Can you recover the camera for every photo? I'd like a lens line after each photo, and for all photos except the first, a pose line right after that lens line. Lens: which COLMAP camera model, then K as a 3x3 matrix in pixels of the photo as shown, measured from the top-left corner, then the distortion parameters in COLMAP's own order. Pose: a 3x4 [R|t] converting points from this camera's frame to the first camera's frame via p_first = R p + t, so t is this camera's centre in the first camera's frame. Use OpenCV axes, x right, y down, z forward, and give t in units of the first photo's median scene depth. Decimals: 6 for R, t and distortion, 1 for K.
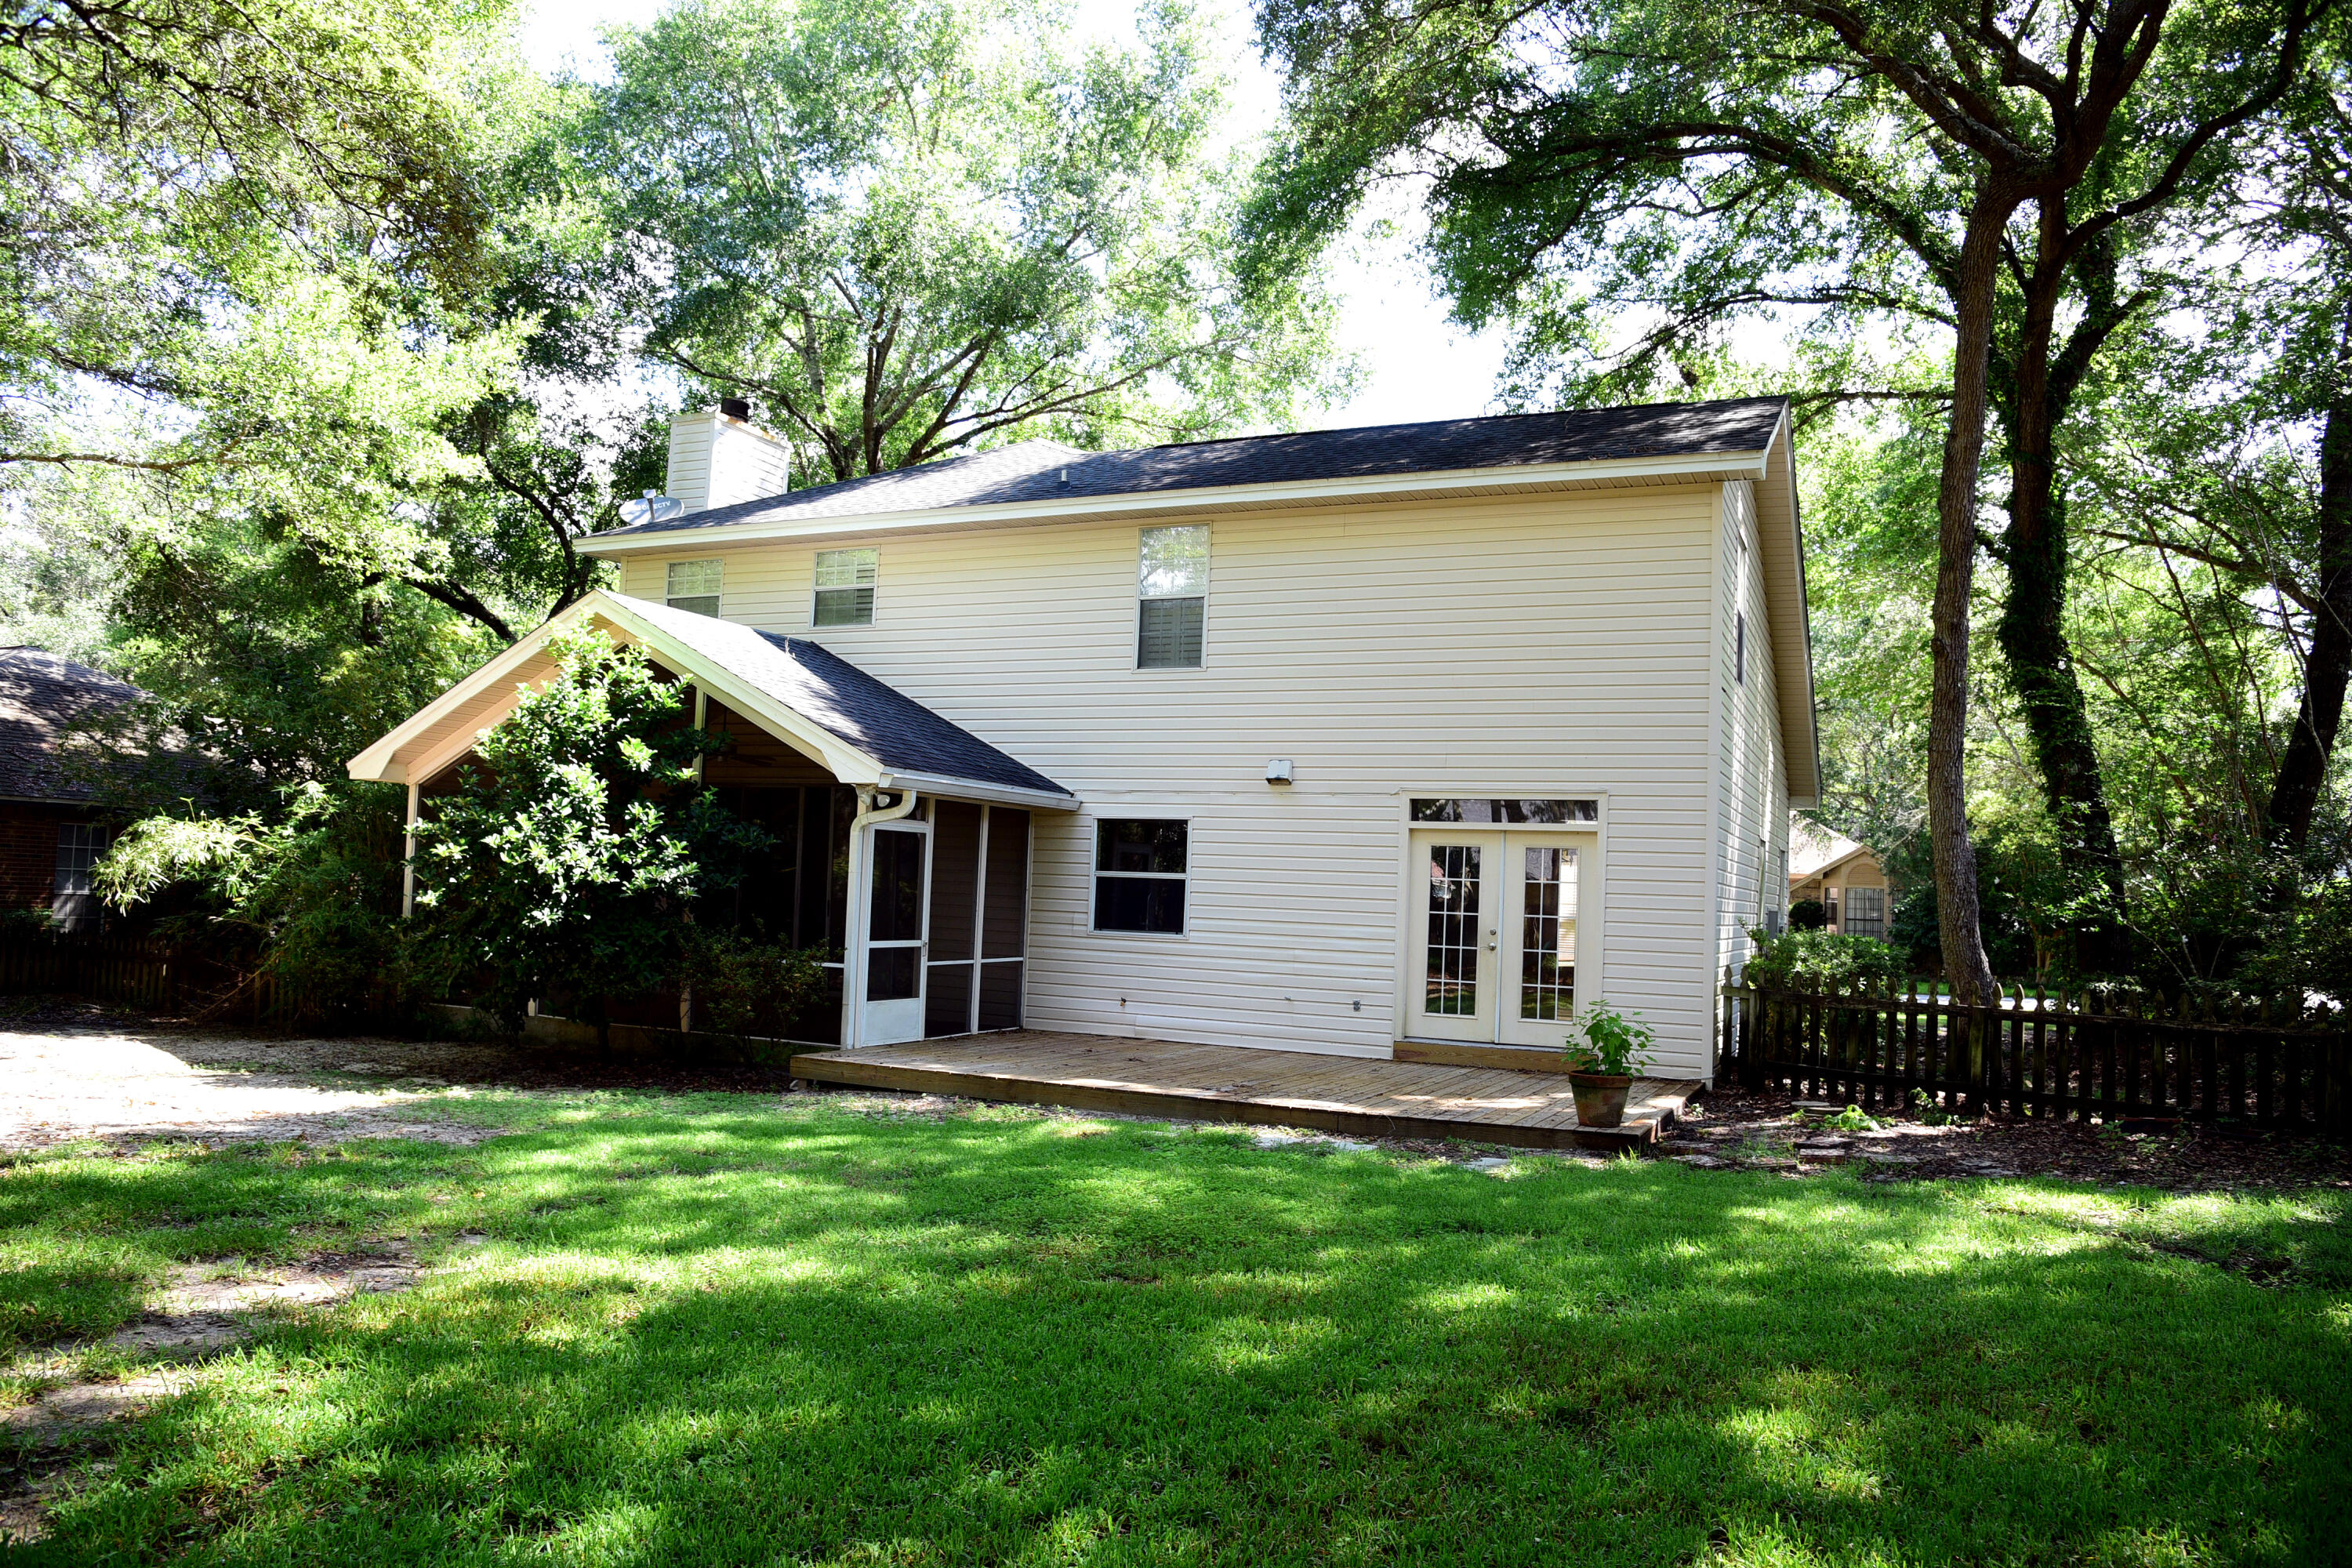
lens RADIAL K [[1600.8, 0, 1174.3], [0, 1600.8, 797.2], [0, 0, 1]] dist [-0.124620, 0.071096]
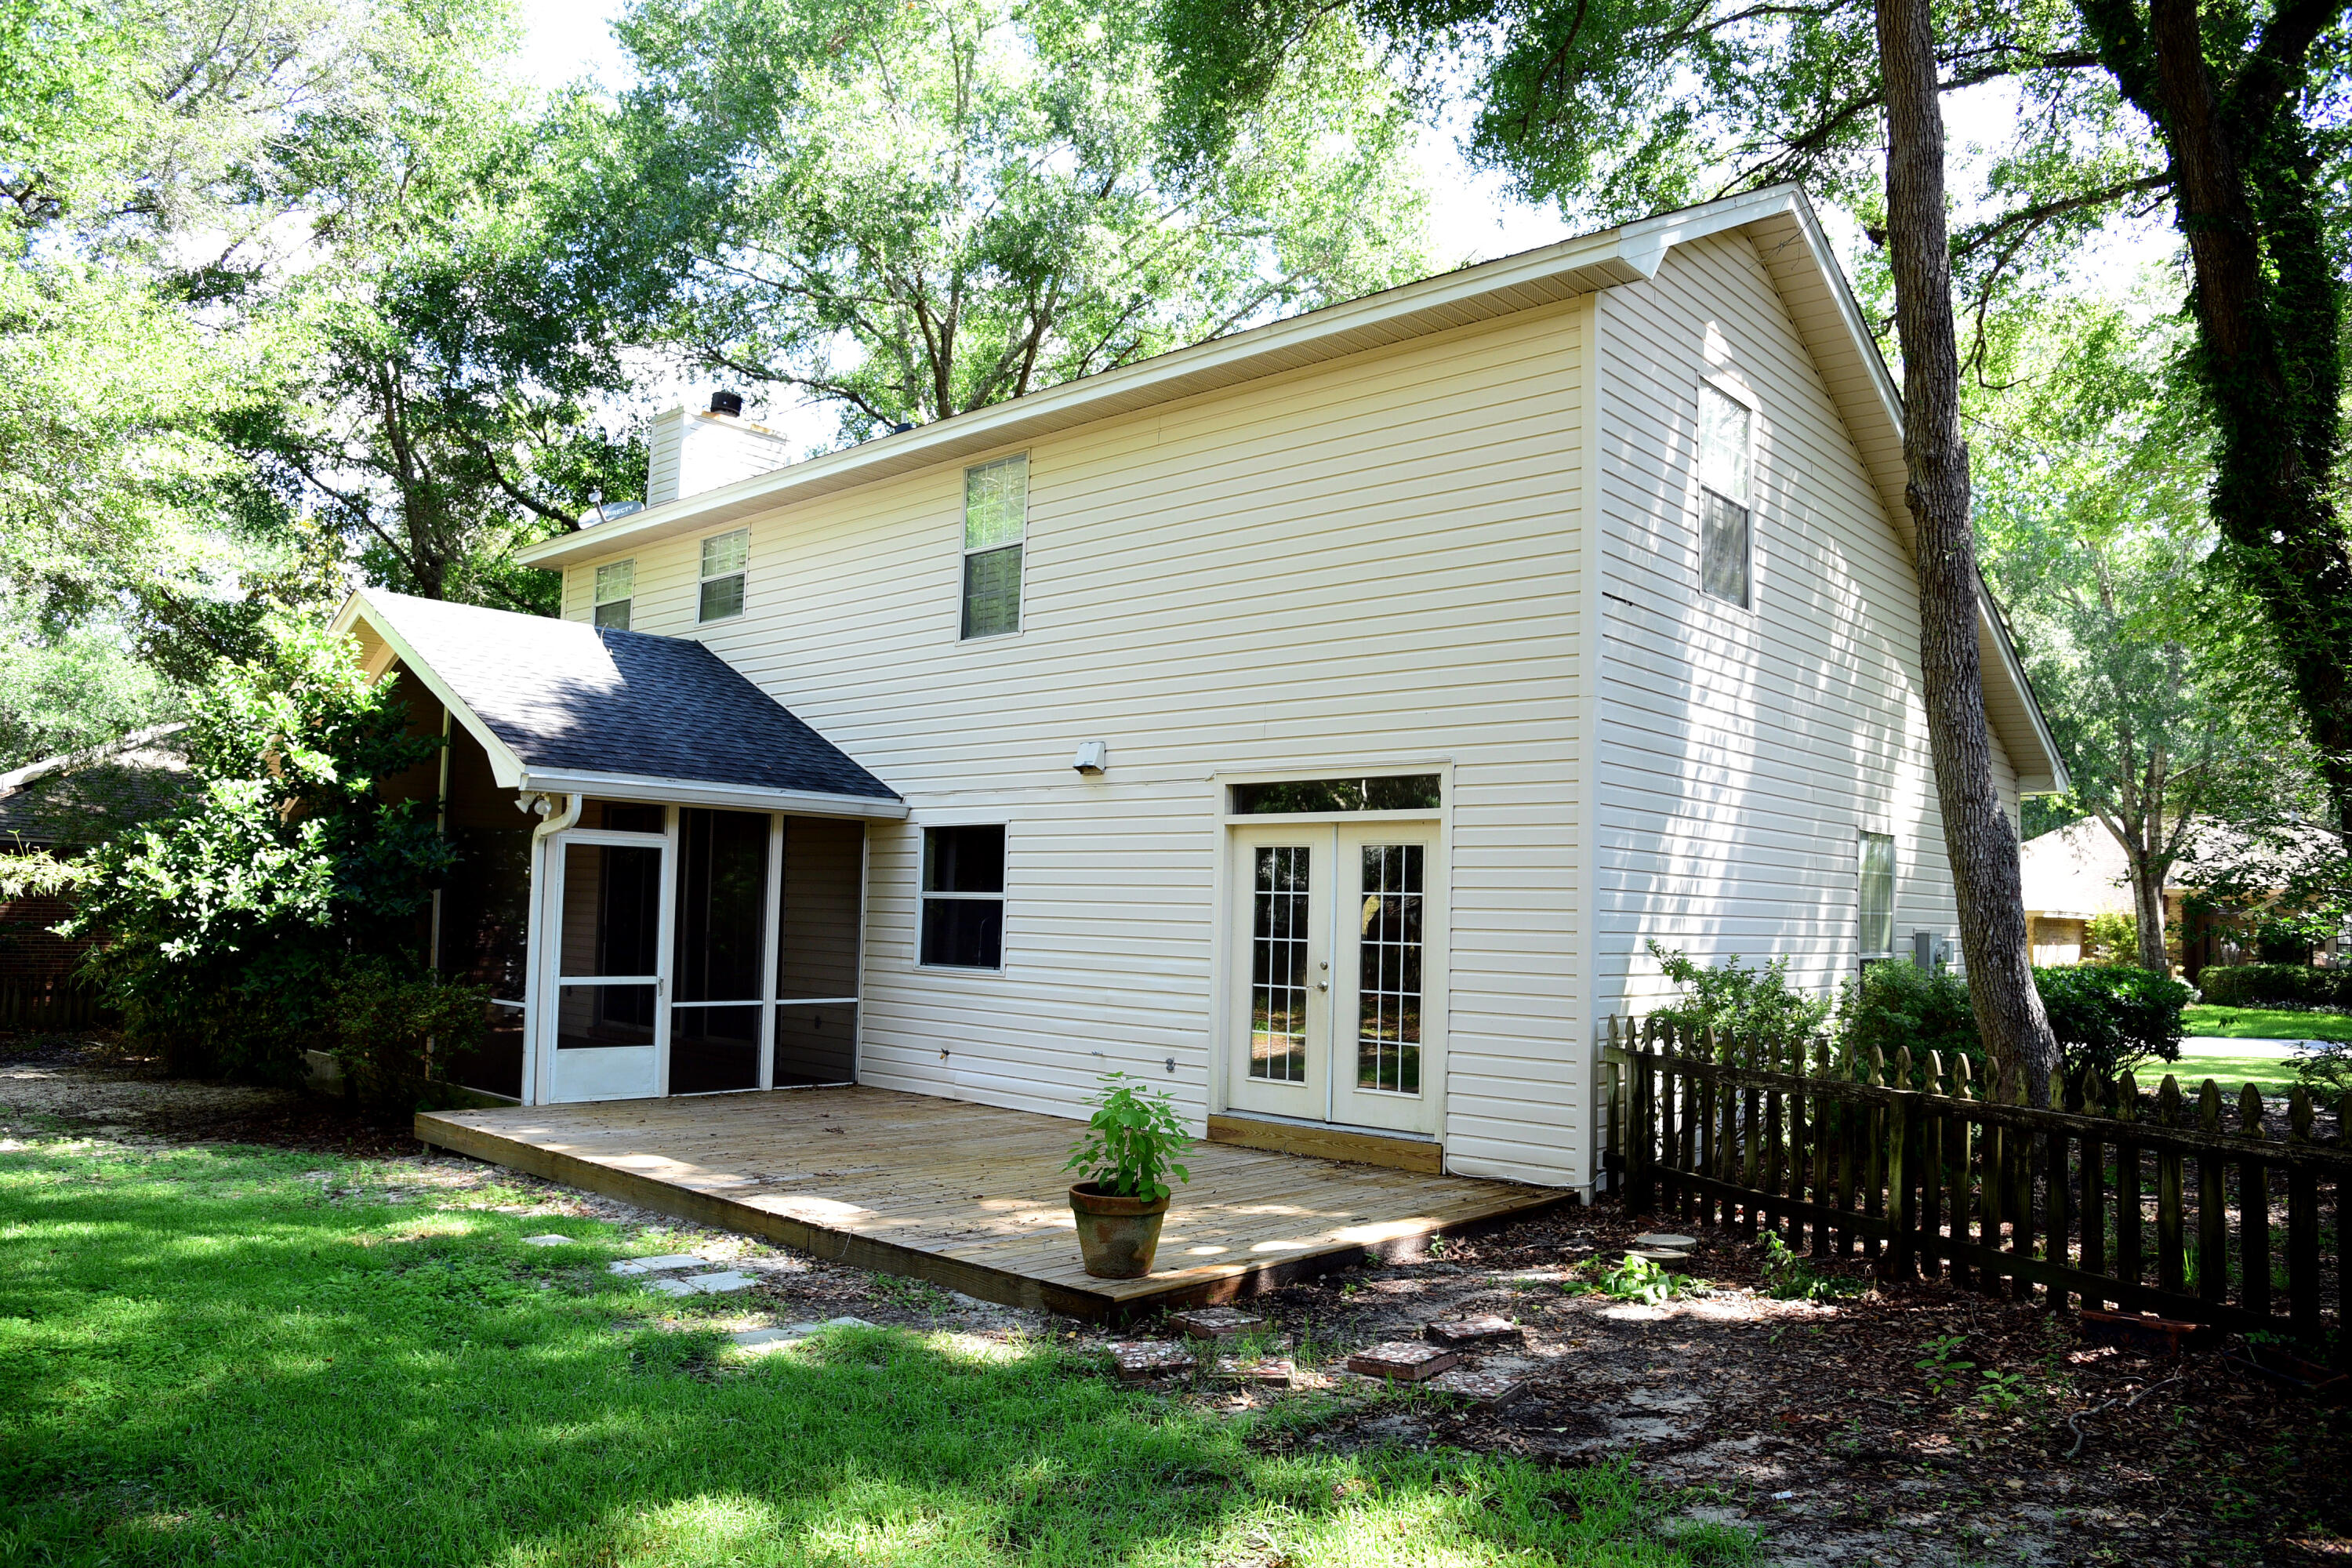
lens RADIAL K [[1600.8, 0, 1174.3], [0, 1600.8, 797.2], [0, 0, 1]] dist [-0.124620, 0.071096]
pose [[0.952610, -0.036458, -0.302001, 0.327218], [0.028837, 0.999144, -0.029657, 0.026417], [0.302824, 0.019543, 0.952846, 0.273685]]
